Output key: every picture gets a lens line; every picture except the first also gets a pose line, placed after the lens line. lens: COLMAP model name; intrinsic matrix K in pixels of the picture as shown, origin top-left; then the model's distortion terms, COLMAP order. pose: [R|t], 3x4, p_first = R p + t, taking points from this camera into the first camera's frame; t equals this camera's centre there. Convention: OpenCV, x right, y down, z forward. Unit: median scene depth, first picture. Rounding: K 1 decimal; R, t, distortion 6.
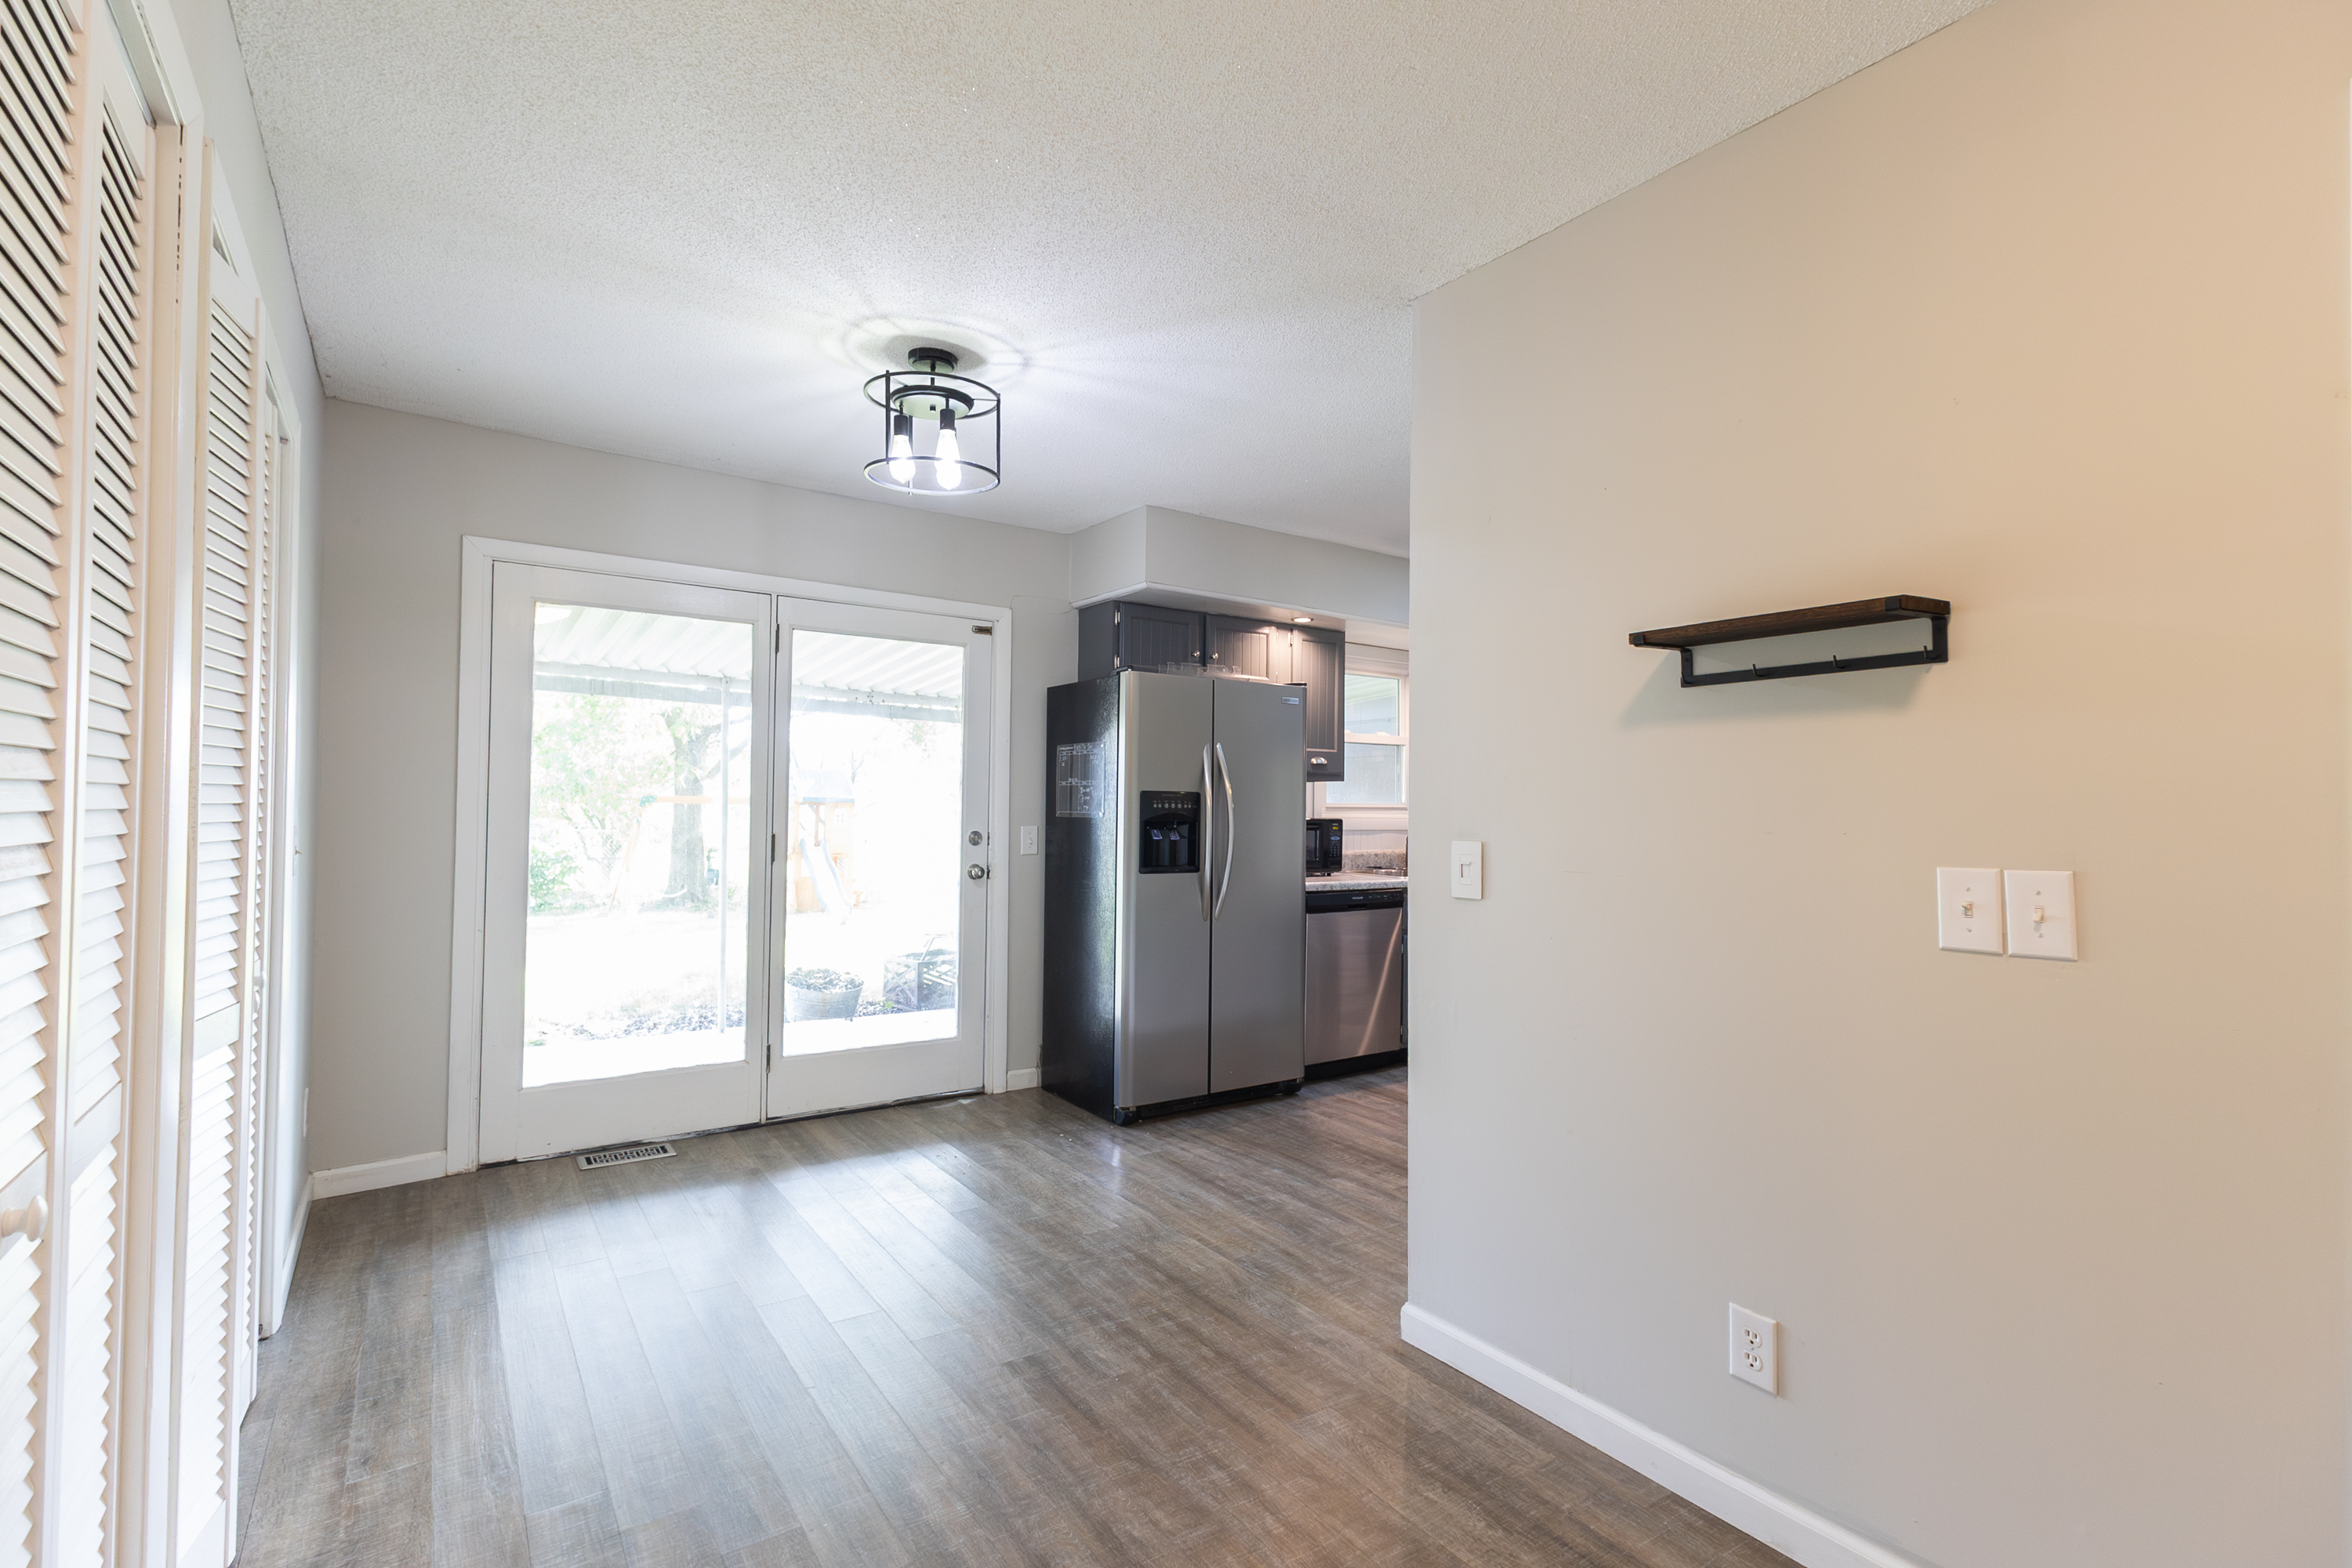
lens RADIAL K [[1075.3, 0, 1177.2], [0, 1075.3, 775.1], [0, 0, 1]] dist [0.002331, -0.000006]
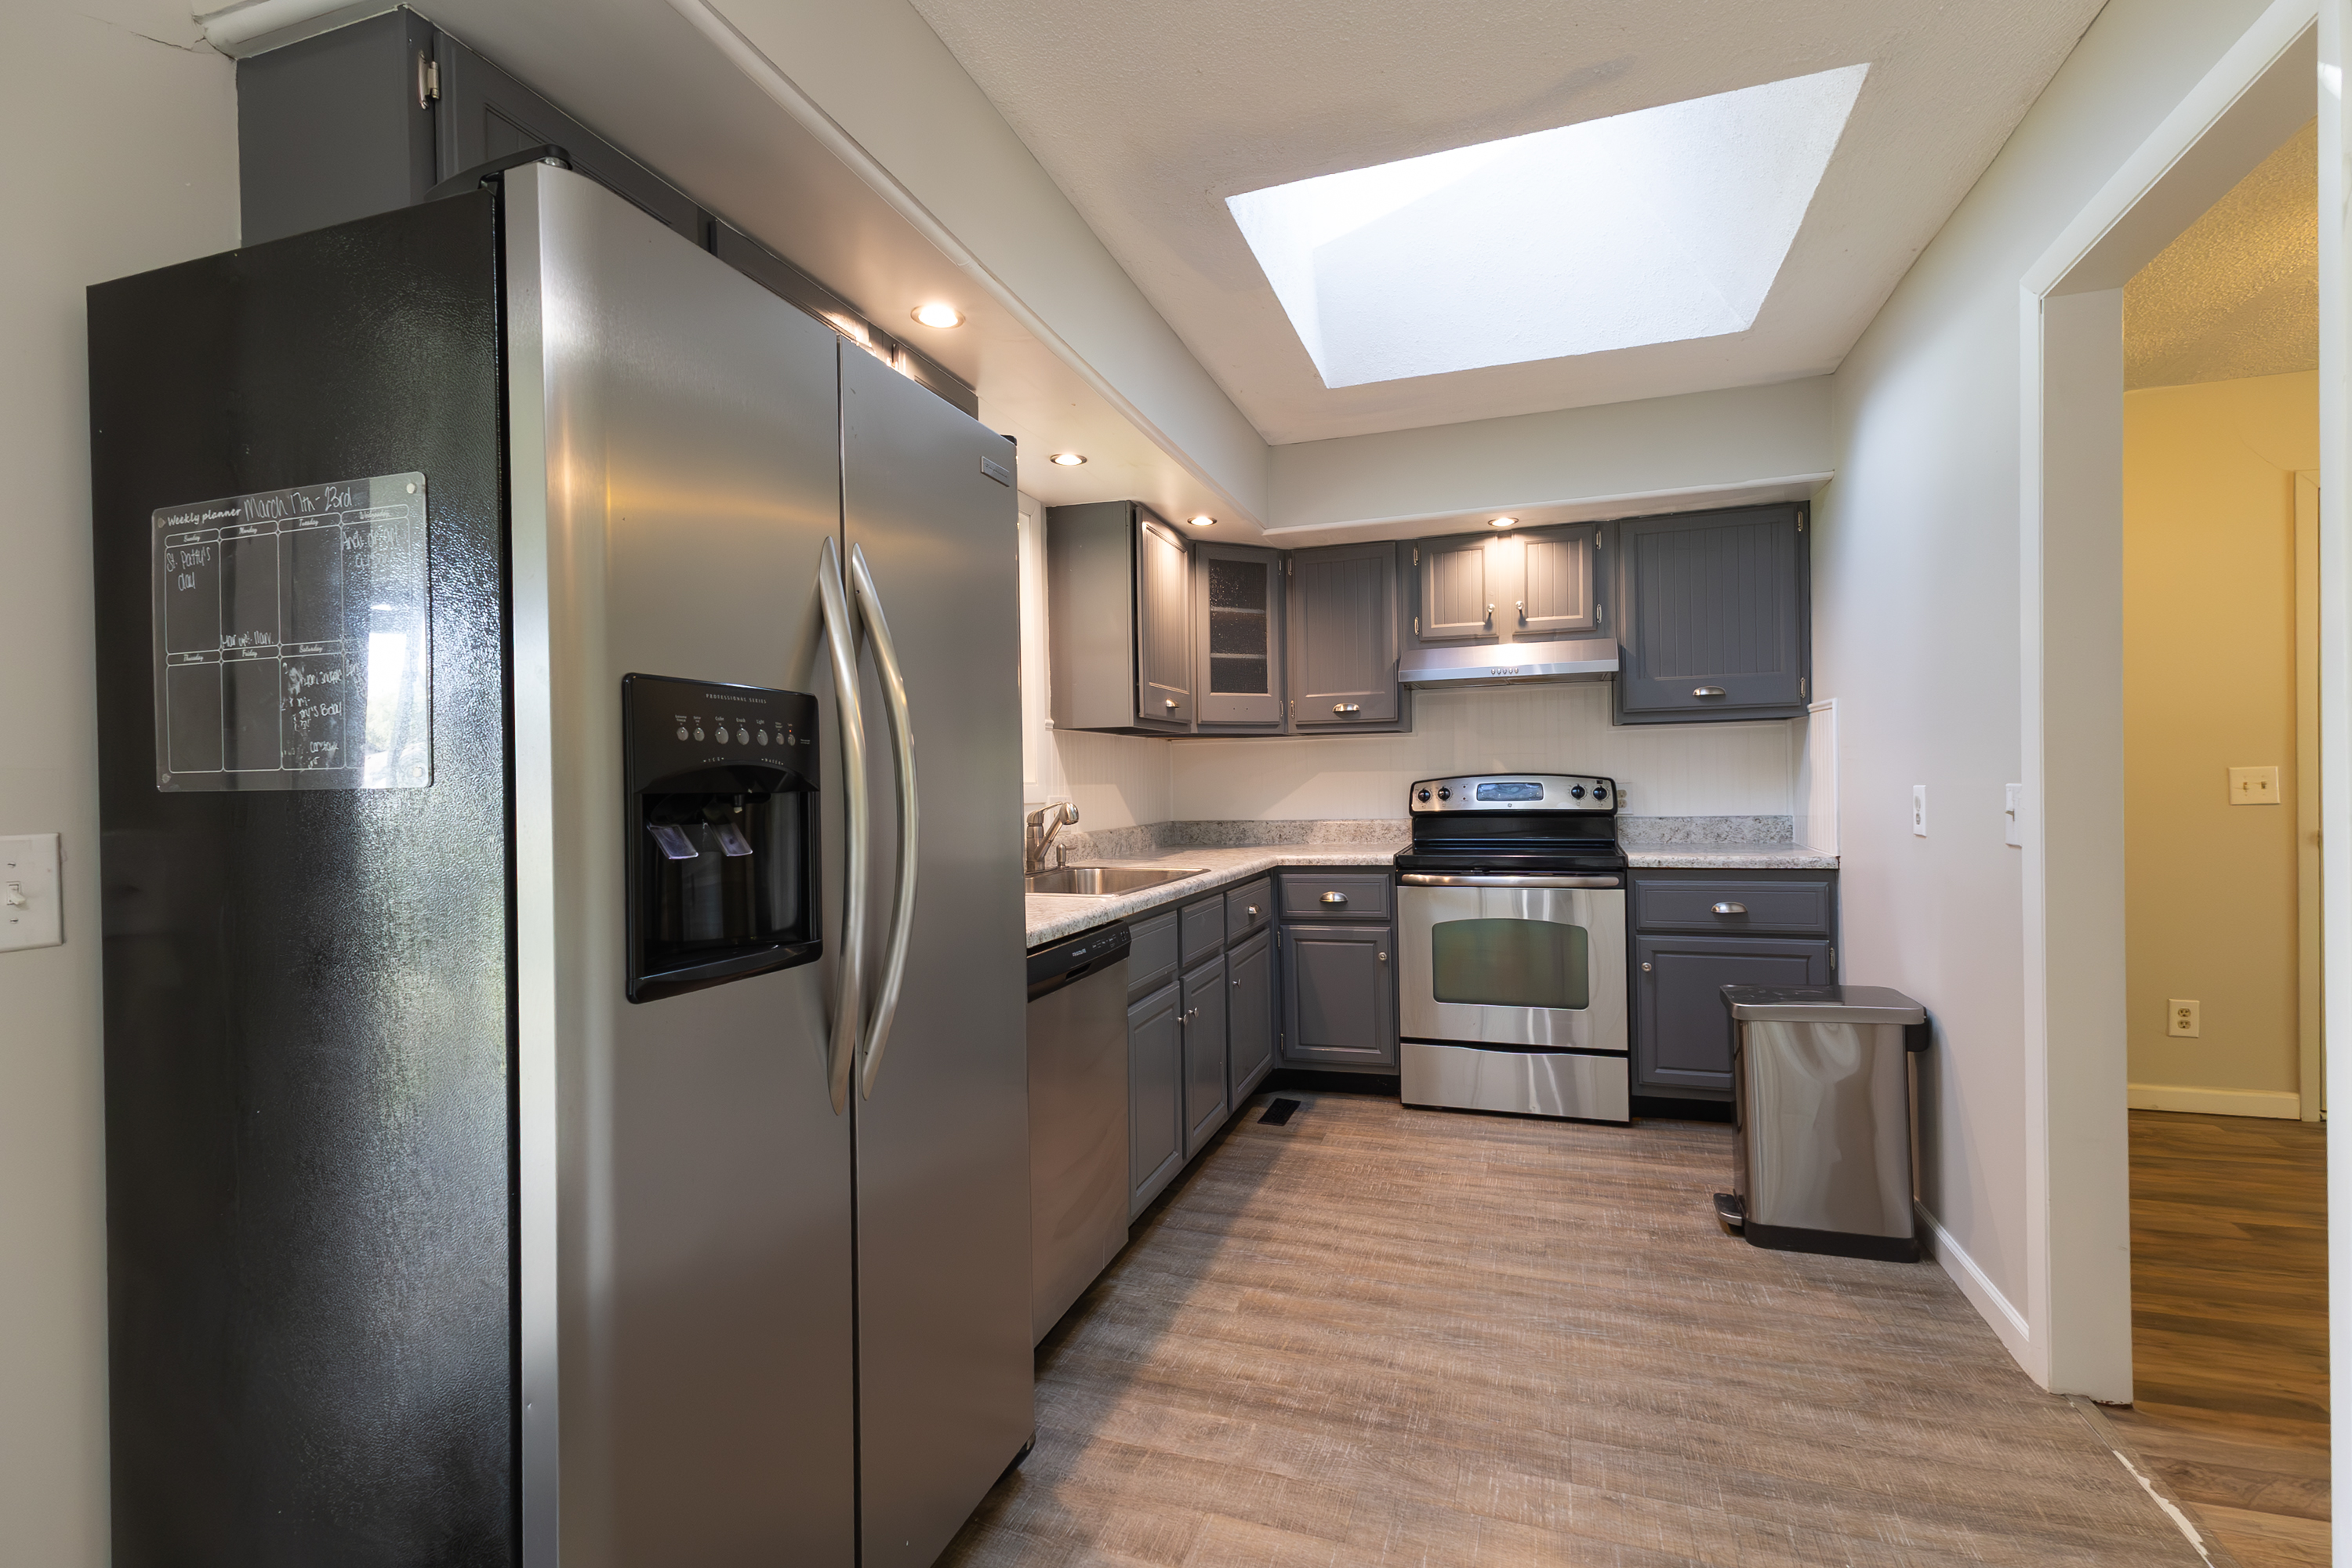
lens RADIAL K [[1065.3, 0, 1189.0], [0, 1065.3, 783.3], [0, 0, 1]] dist [0.029906, -0.010456]
pose [[0.802487, -0.023611, 0.596202, -0.079672], [0.007113, 0.999524, 0.030009, 0.034865], [-0.596627, -0.019841, 0.802273, 0.746866]]
